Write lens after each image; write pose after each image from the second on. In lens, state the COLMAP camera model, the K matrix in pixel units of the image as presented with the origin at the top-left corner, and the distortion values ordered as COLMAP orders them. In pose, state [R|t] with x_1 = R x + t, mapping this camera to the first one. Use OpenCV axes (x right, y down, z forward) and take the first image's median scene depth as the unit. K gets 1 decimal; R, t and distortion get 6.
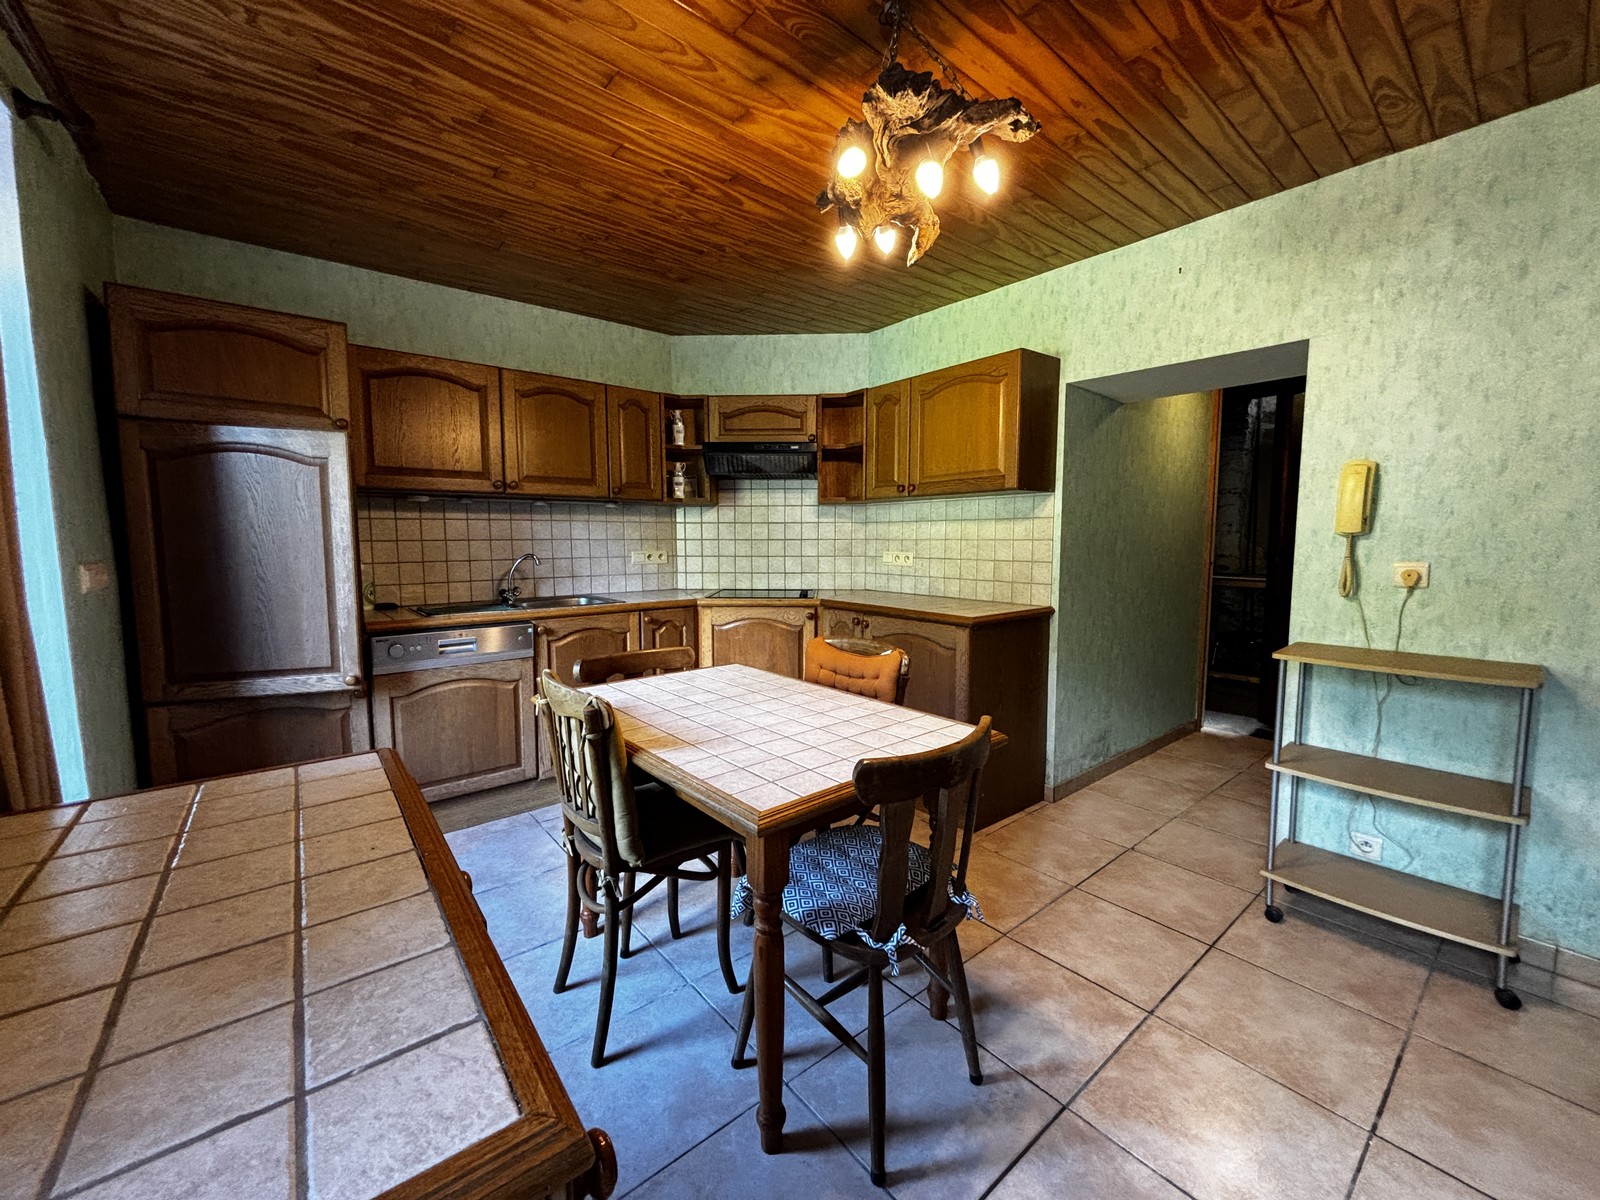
lens RADIAL K [[642.8, 0, 793.7], [0, 642.8, 597.5], [0, 0, 1]] dist [0.004321, 0.001200]
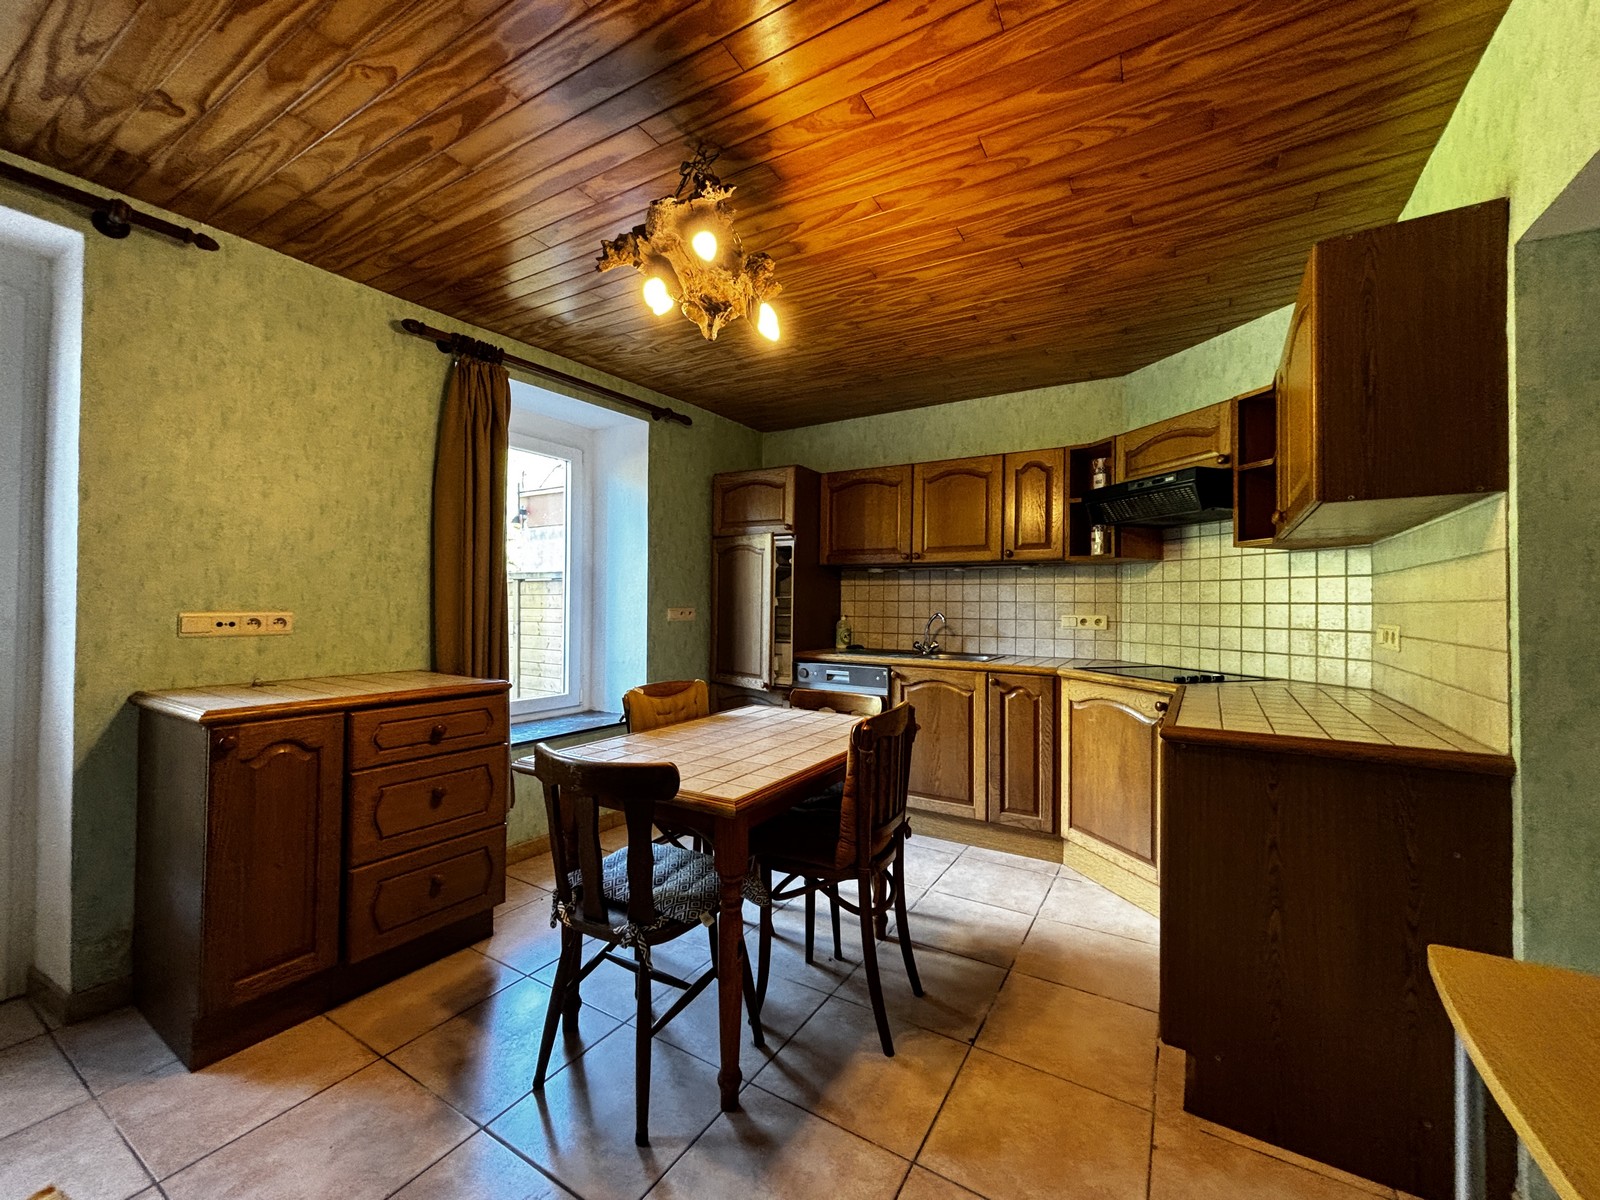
lens RADIAL K [[642.8, 0, 795.1], [0, 642.8, 594.6], [0, 0, 1]] dist [0.004321, 0.001200]
pose [[0.330551, -0.007725, -0.943757, 0.574011], [-0.099609, 0.994096, -0.043025, -0.024065], [0.938517, 0.108229, 0.327830, 0.358233]]
